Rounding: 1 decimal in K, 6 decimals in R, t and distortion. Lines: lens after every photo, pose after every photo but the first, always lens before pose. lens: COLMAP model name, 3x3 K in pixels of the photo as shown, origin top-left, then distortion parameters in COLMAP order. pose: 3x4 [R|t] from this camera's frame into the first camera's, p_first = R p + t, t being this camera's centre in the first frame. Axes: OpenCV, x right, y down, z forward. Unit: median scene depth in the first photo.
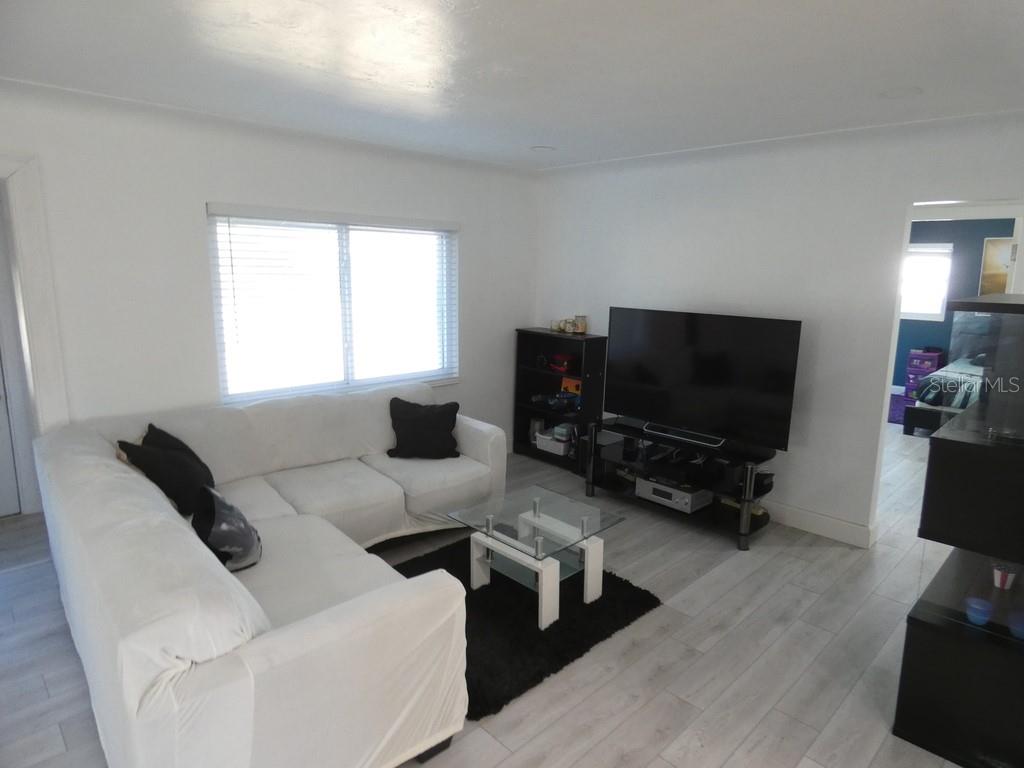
lens RADIAL K [[619.1, 0, 512.0], [0, 619.1, 384.0], [0, 0, 1]] dist [0.037341, -0.022480]
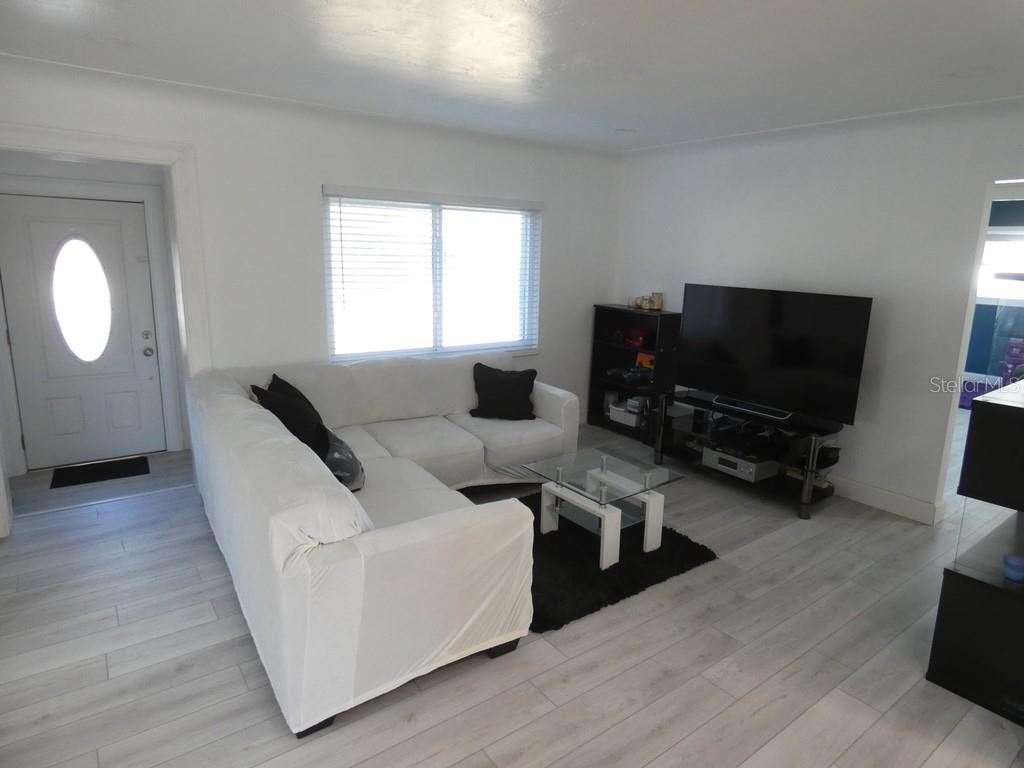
lens RADIAL K [[621.9, 0, 512.0], [0, 621.9, 384.0], [0, 0, 1]] dist [0.004958, 0.001126]
pose [[0.990870, 0.036890, -0.129676, 0.016562], [-0.033574, 0.999053, 0.027665, 0.032875], [0.130573, -0.023059, 0.991170, -0.097158]]
